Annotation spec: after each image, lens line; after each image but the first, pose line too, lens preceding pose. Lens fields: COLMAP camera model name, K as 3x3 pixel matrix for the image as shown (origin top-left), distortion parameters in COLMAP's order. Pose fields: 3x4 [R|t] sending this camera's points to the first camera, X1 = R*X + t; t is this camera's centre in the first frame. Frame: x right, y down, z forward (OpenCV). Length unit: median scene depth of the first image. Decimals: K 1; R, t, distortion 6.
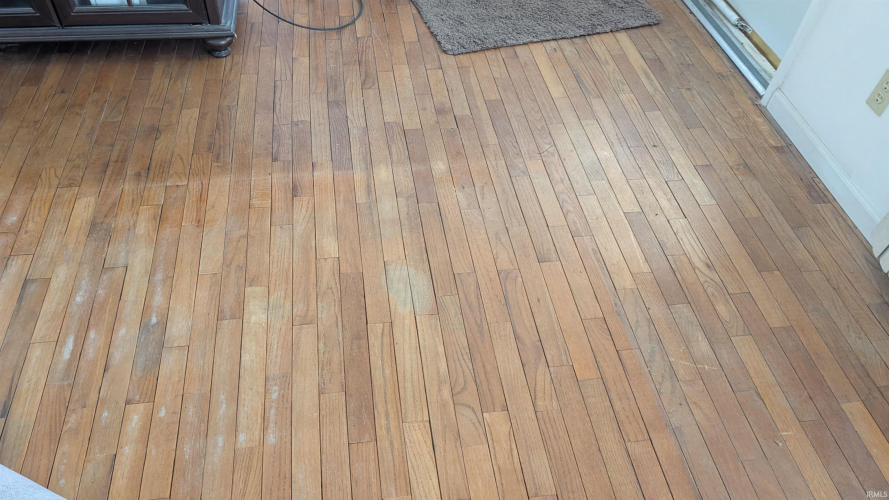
lens RADIAL K [[637.6, 0, 444.5], [0, 637.6, 250.0], [0, 0, 1]] dist [0.001080, 0.001962]
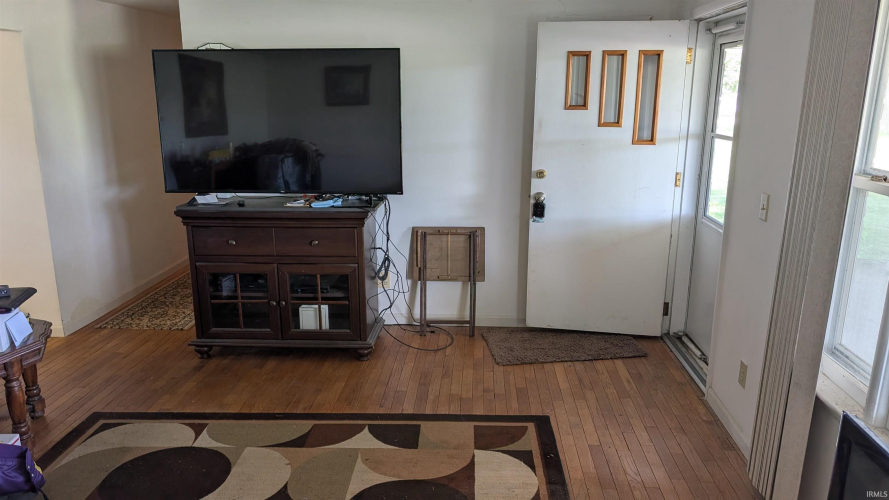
lens RADIAL K [[637.6, 0, 444.5], [0, 637.6, 250.0], [0, 0, 1]] dist [0.001080, 0.001962]
pose [[0.976142, -0.006235, -0.217045, 0.228033], [-0.120166, 0.817048, -0.563908, 0.387129], [0.180852, 0.576535, 0.796806, -0.475506]]
